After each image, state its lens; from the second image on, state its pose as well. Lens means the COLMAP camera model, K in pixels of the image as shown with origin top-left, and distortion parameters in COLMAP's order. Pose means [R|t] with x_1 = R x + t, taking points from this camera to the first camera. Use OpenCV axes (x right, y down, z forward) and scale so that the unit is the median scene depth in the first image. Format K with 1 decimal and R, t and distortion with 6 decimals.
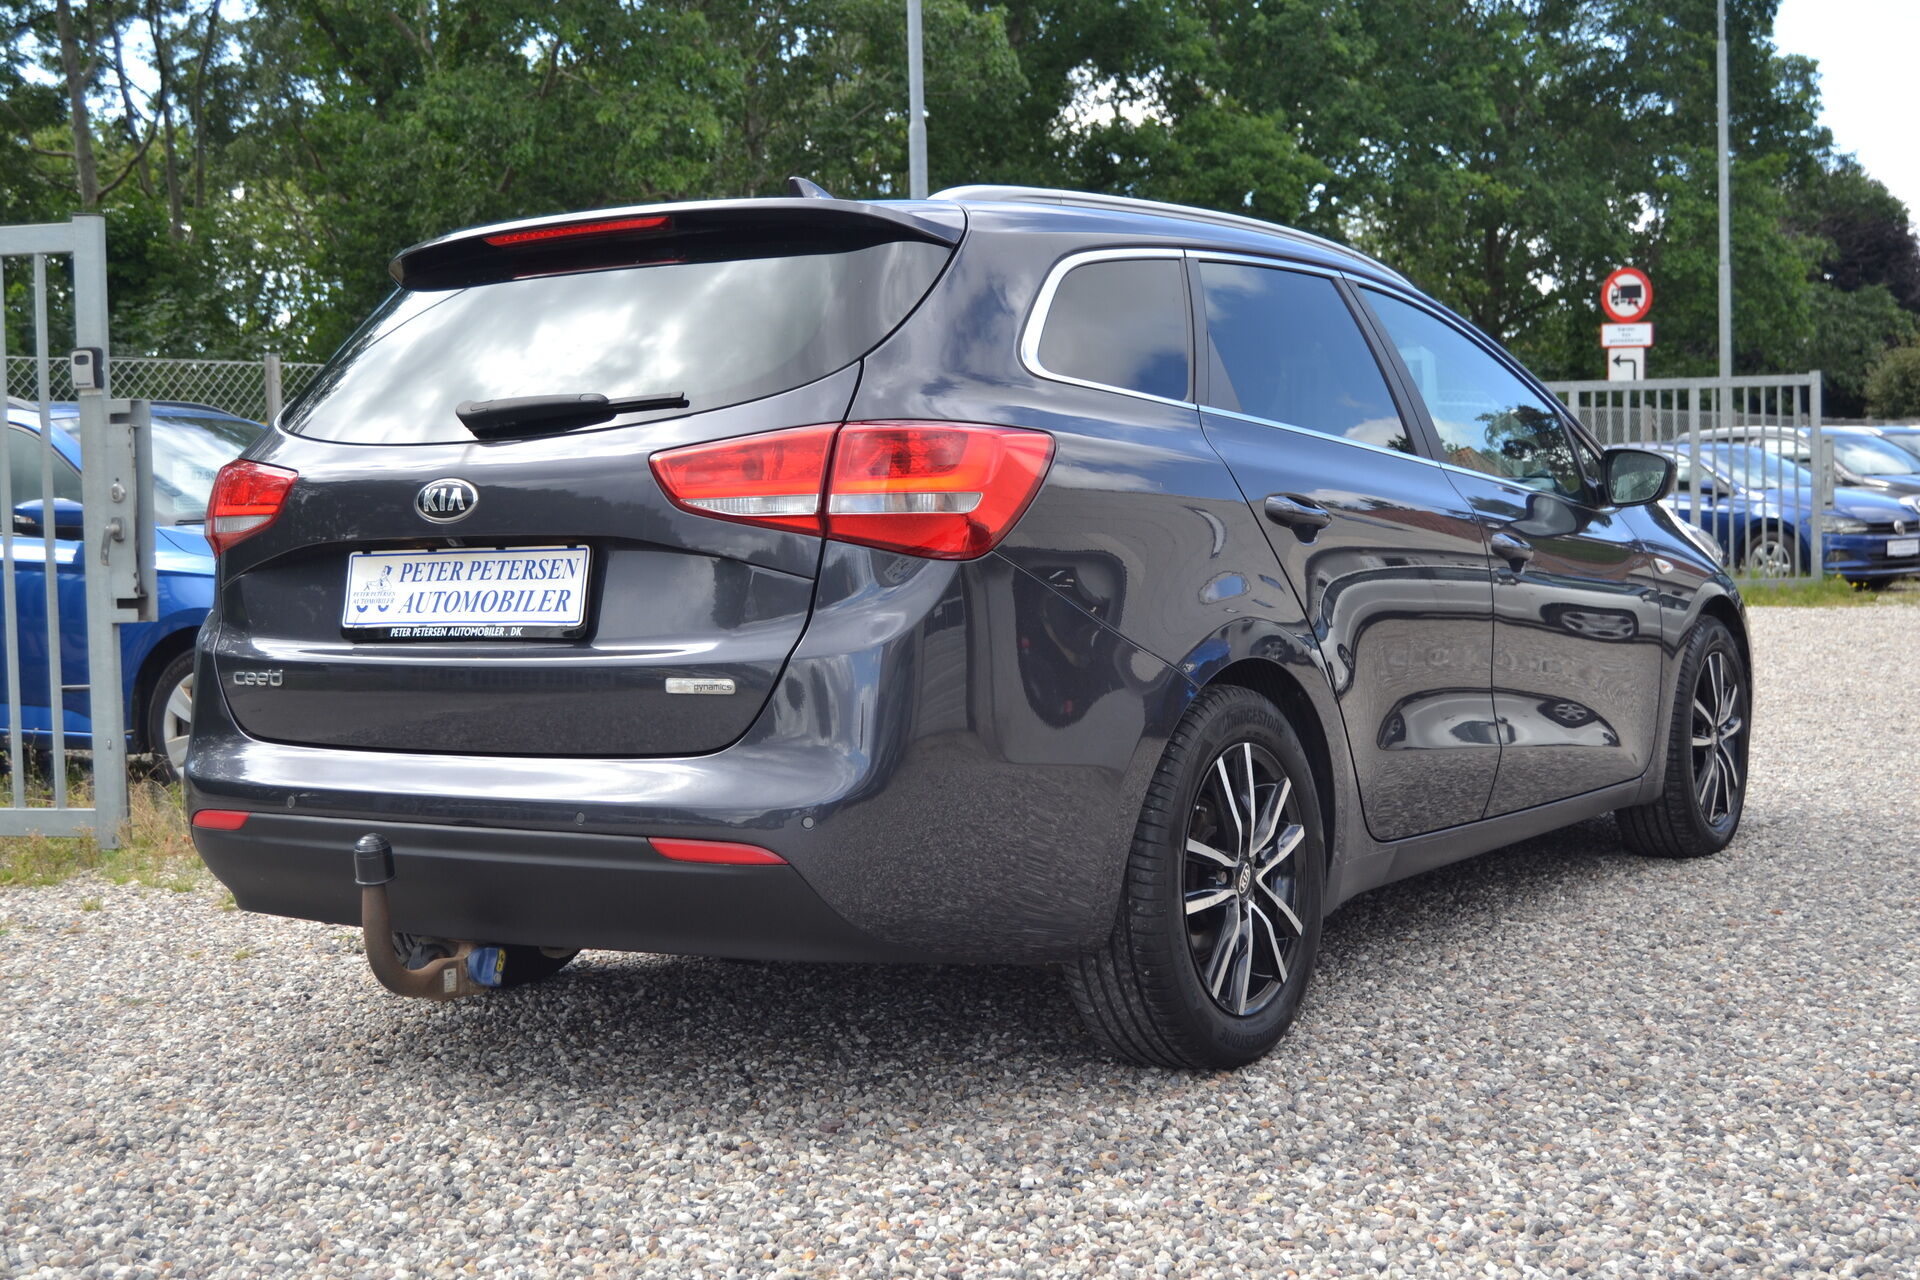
lens RADIAL K [[2466.9, 0, 960.0], [0, 2466.9, 640.0], [0, 0, 1]] dist [0.003503, -0.069372]
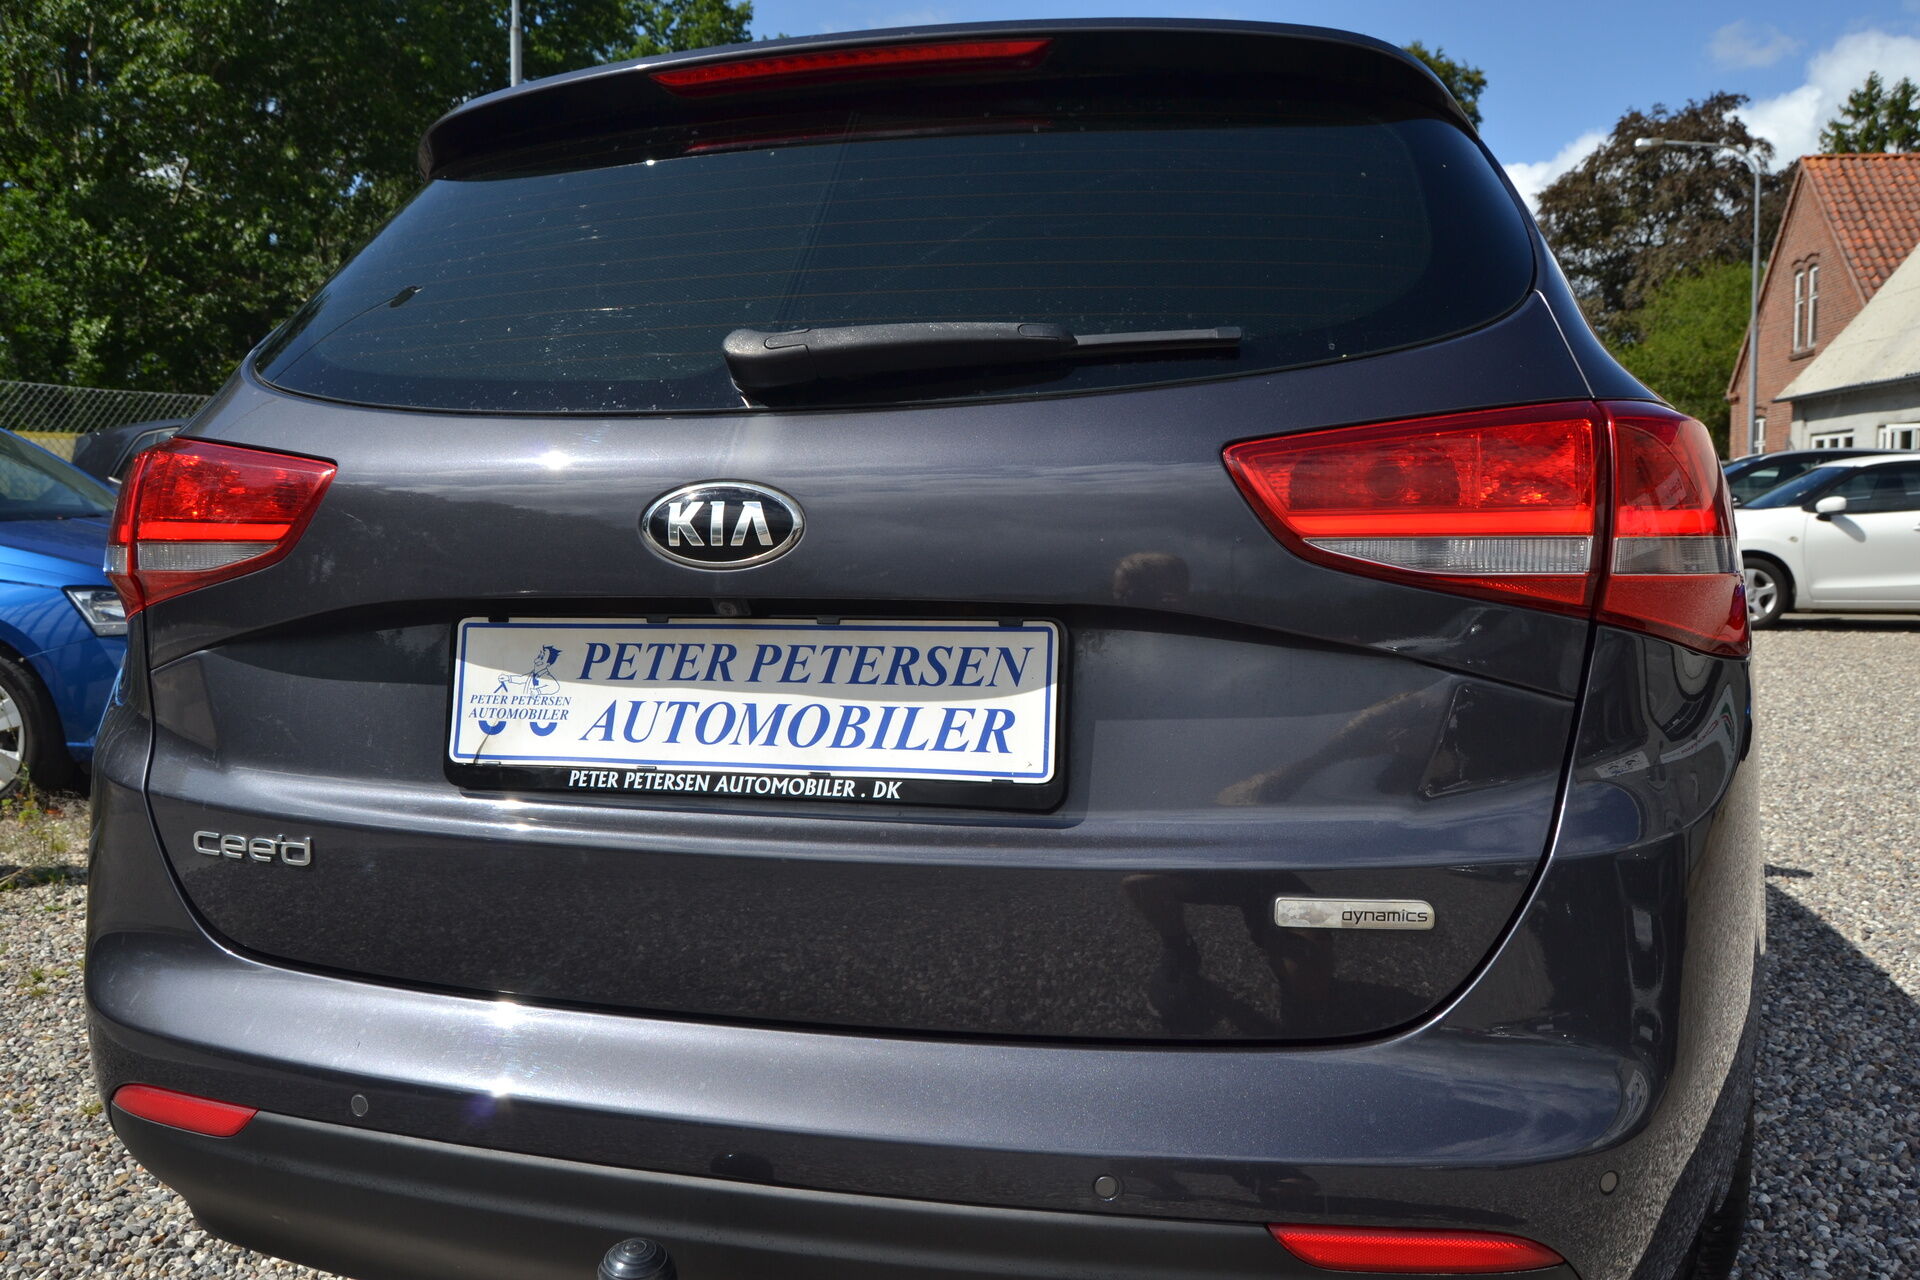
lens RADIAL K [[1528.0, 0, 960.0], [0, 1528.0, 640.0], [0, 0, 1]] dist [-0.098329, 0.042588]
pose [[0.943152, -0.005323, 0.332320, -0.266776], [-0.004794, 0.999550, 0.029618, -0.043026], [-0.332328, -0.029528, 0.942701, 0.694845]]
